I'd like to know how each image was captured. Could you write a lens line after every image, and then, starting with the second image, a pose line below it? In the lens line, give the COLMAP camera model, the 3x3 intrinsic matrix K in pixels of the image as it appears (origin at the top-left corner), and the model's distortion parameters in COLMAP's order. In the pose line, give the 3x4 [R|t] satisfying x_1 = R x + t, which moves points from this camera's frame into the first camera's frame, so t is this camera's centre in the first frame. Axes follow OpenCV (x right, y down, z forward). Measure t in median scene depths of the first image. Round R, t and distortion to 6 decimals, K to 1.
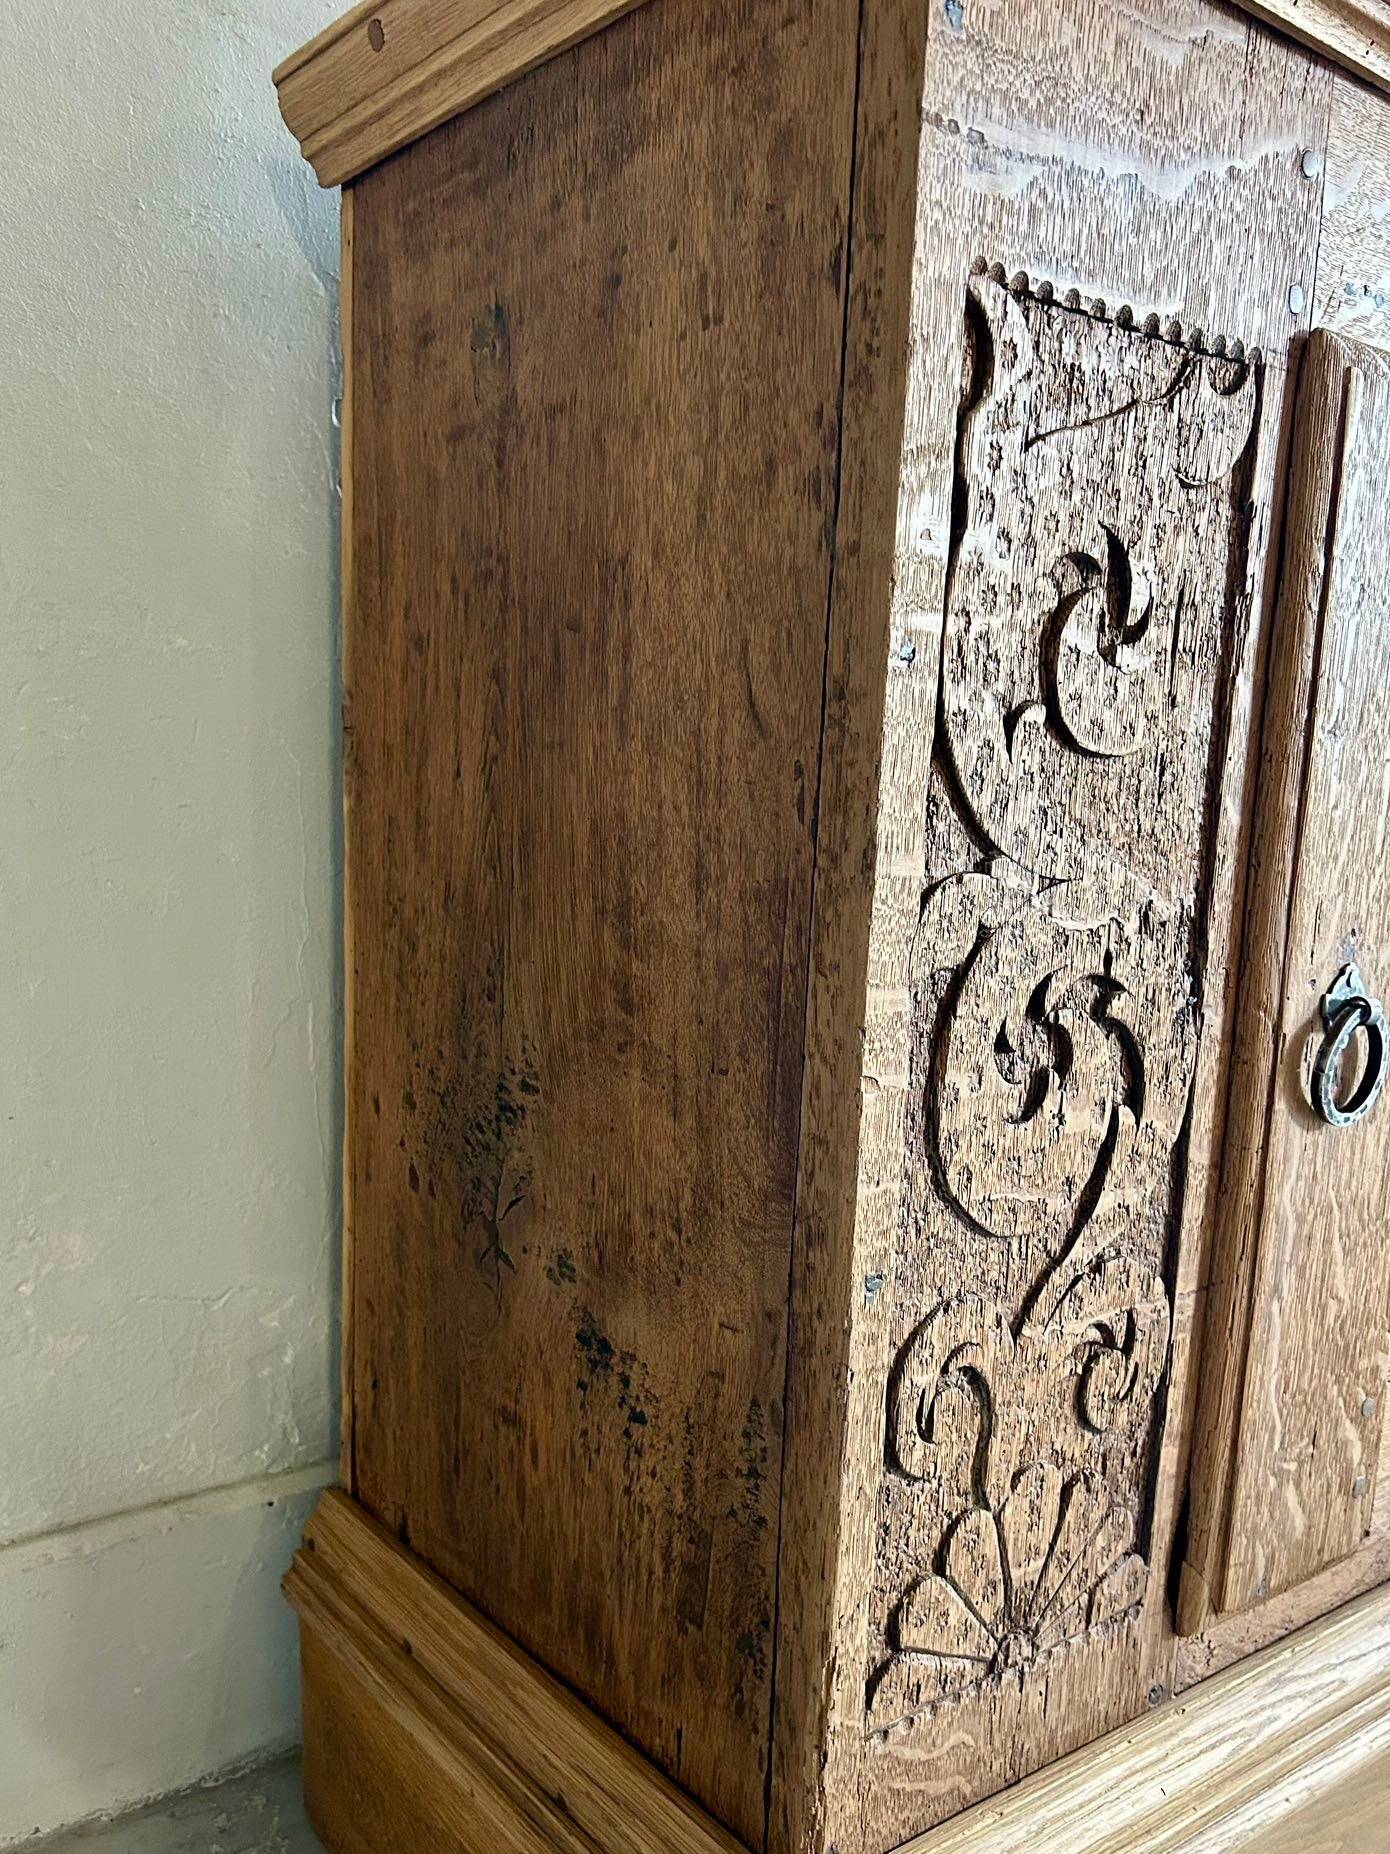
lens RADIAL K [[1533.0, 0, 624.8], [0, 1533.0, 998.2], [0, 0, 1]] dist [0.055474, -0.089960]
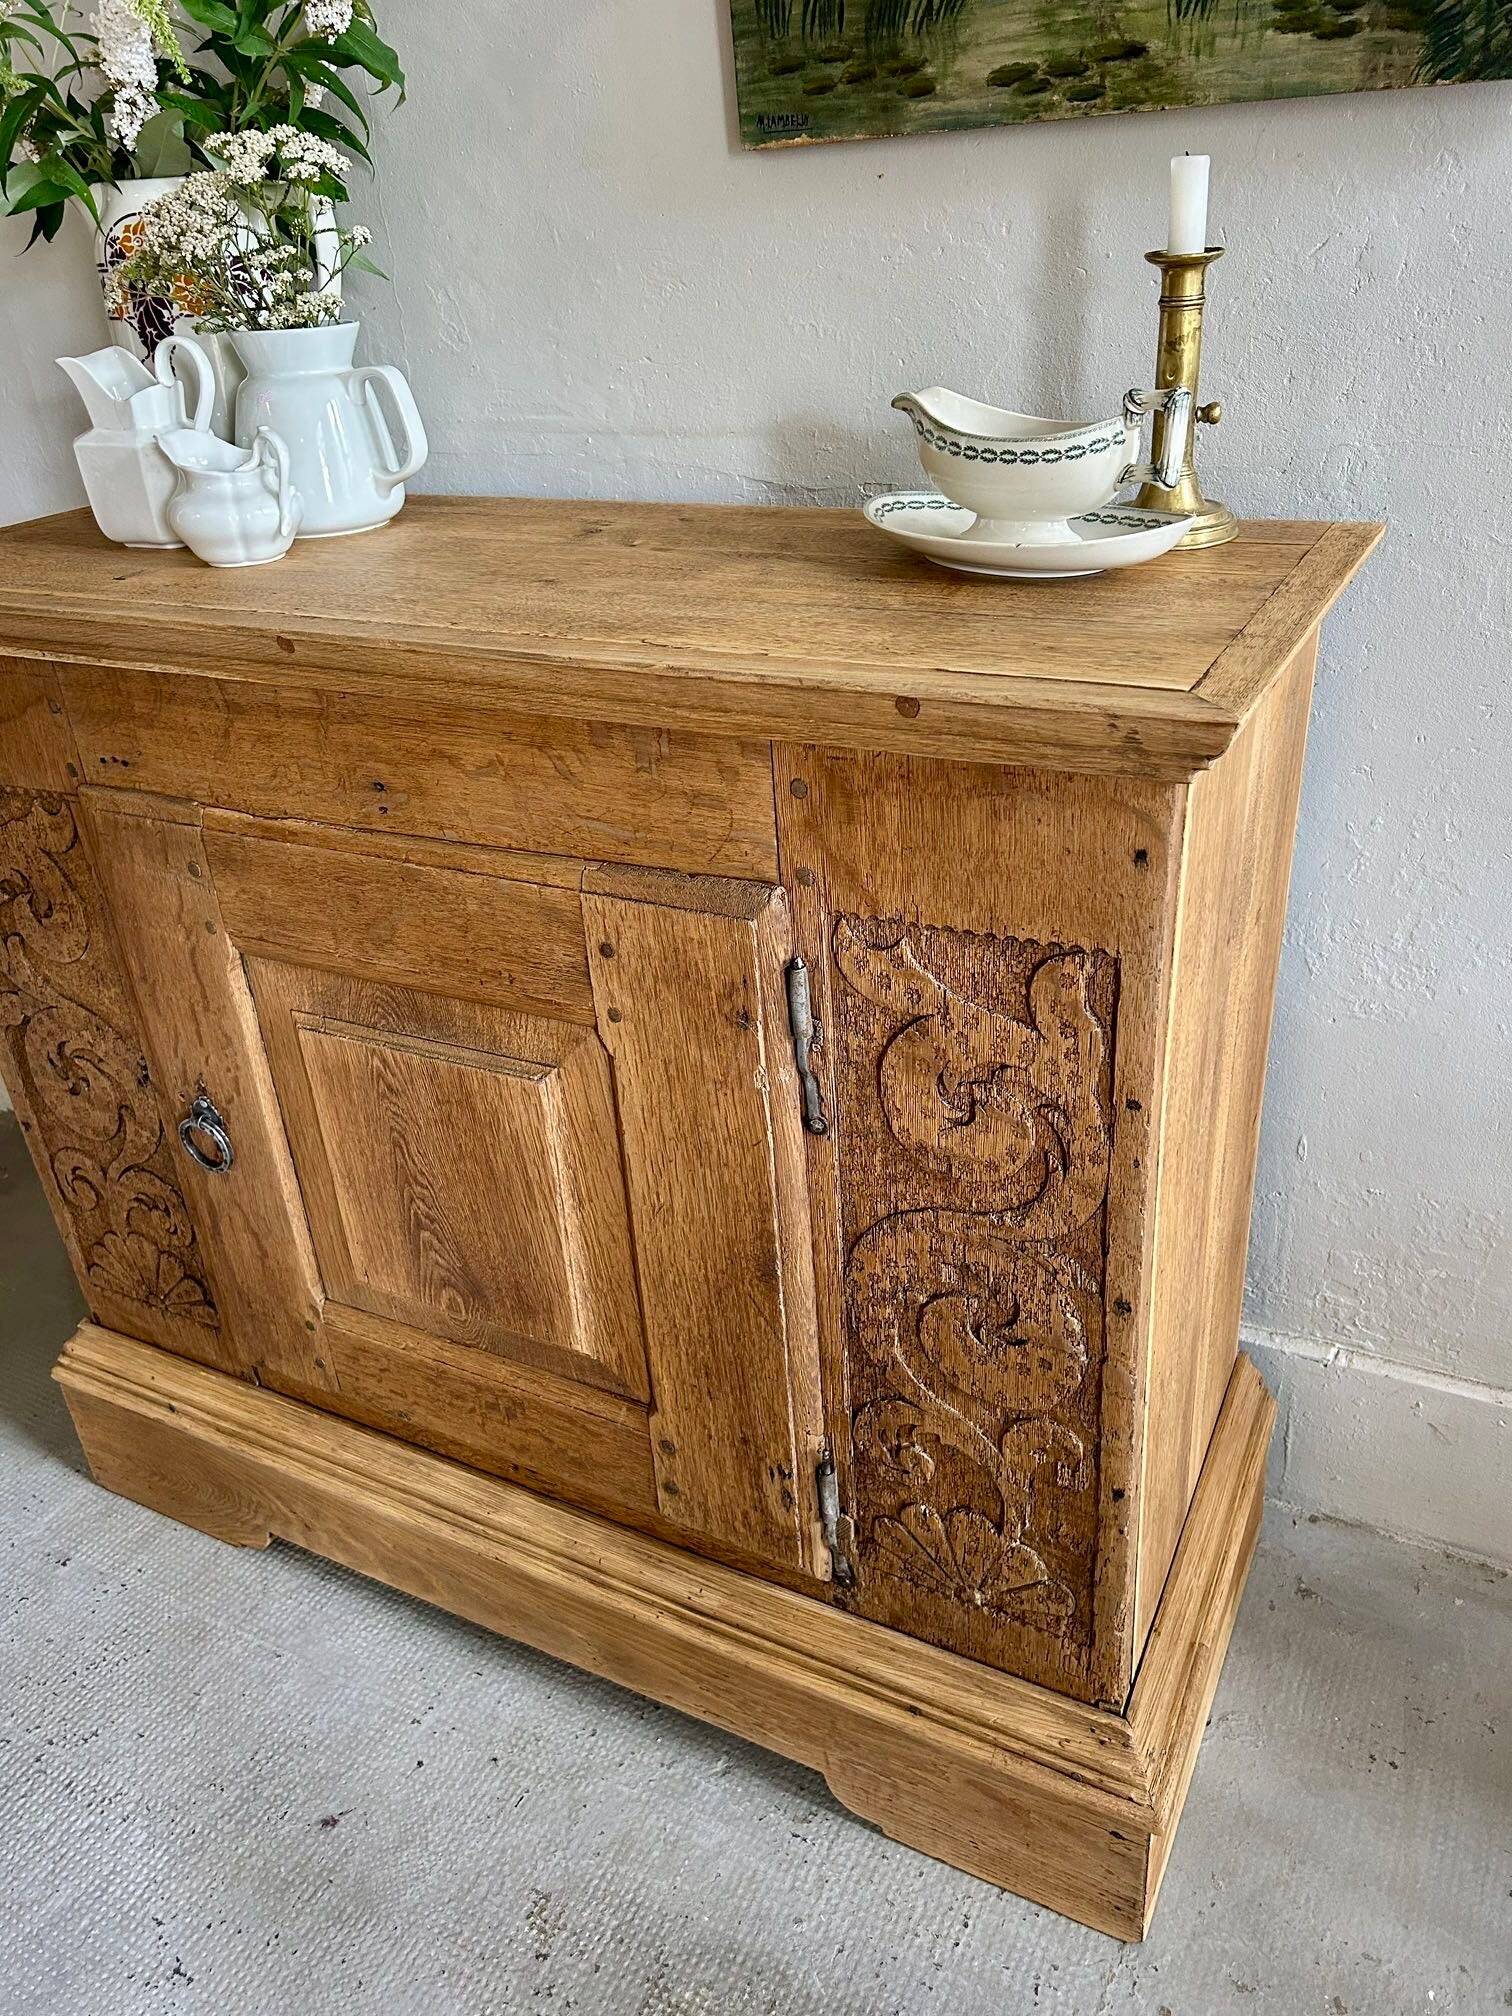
lens RADIAL K [[1521.8, 0, 741.8], [0, 1521.8, 1000.9], [0, 0, 1]] dist [0.058655, -0.074591]
pose [[0.433098, 0.363378, -0.824853, 2.506122], [-0.061001, 0.924852, 0.375403, -0.965108], [0.899280, -0.112270, 0.422718, 0.920612]]
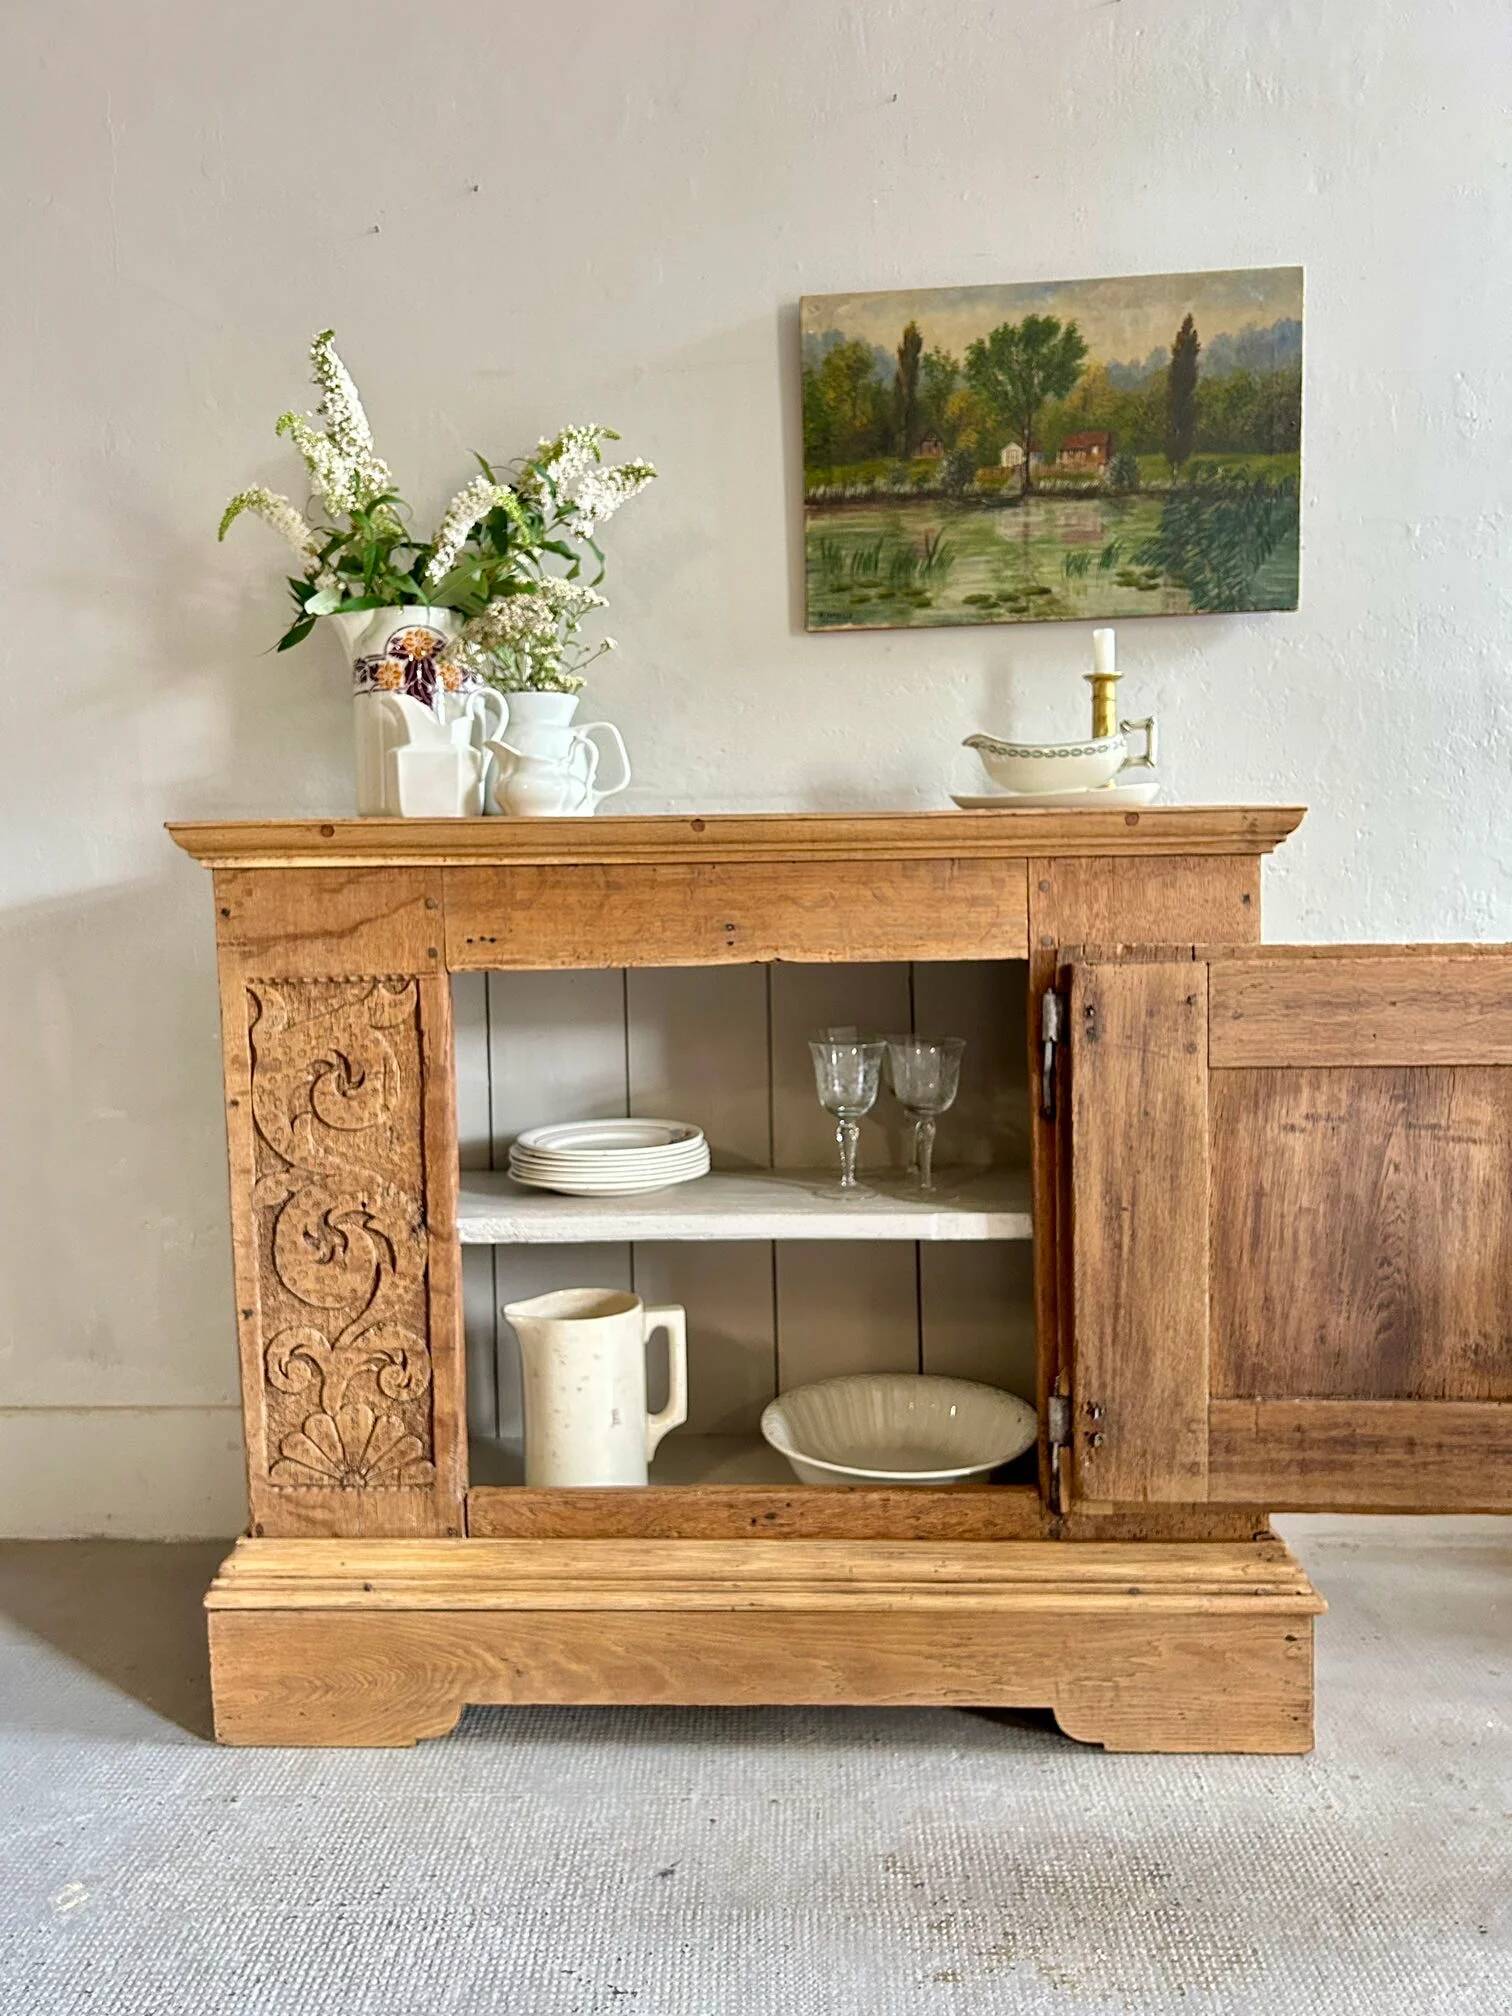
lens RADIAL K [[1529.4, 0, 735.0], [0, 1529.4, 995.9], [0, 0, 1]] dist [0.049781, -0.068166]
pose [[0.776139, -0.007883, -0.630512, 2.456854], [-0.051537, 0.995783, -0.075890, -0.215109], [0.628452, 0.091396, 0.772460, -0.650501]]
